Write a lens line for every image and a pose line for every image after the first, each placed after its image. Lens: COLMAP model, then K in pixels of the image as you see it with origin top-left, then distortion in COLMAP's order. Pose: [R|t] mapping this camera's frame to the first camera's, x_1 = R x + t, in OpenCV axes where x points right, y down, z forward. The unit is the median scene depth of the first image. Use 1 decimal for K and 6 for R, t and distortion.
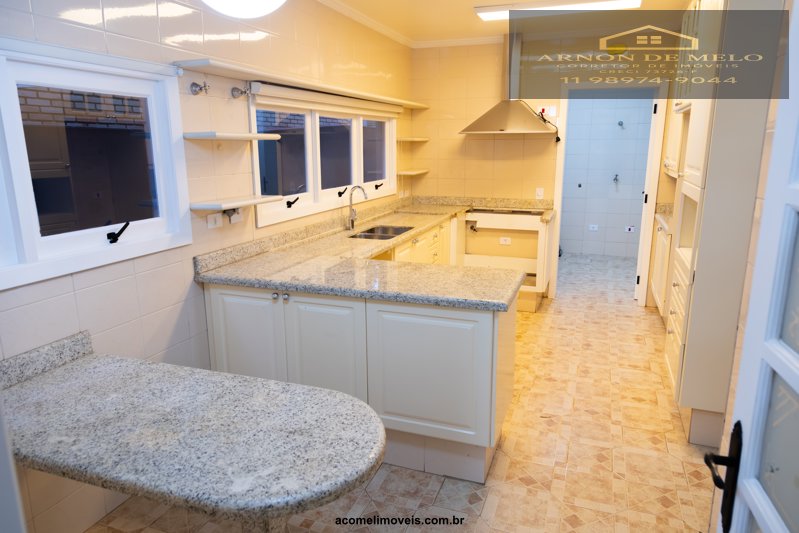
lens RADIAL K [[537.5, 0, 384.5], [0, 537.5, 267.1], [0, 0, 1]] dist [0.024134, -0.000616]
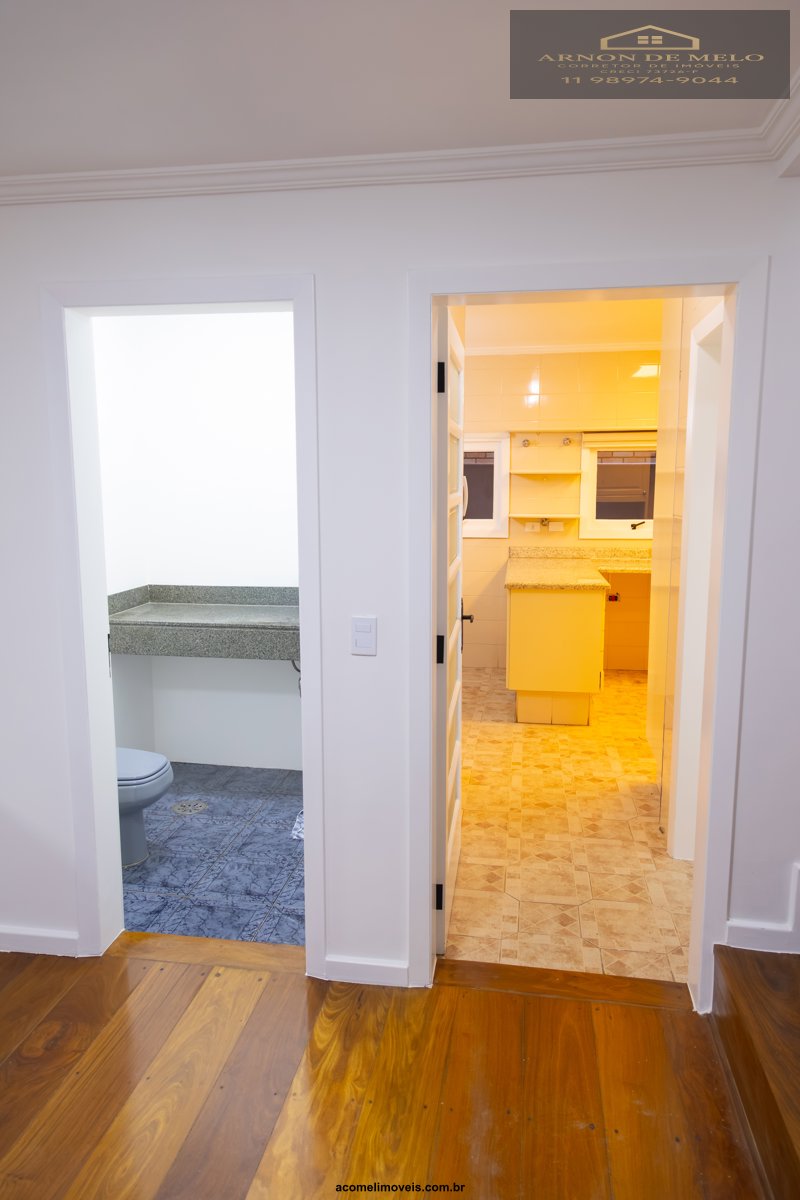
lens RADIAL K [[730.7, 0, 400.0], [0, 730.7, 600.0], [0, 0, 1]] dist [0.002507, 0.000277]
pose [[0.220503, 0.166456, -0.961078, 1.545310], [-0.215342, 0.969325, 0.118478, -0.048374], [0.951318, 0.180835, 0.249584, 0.163603]]
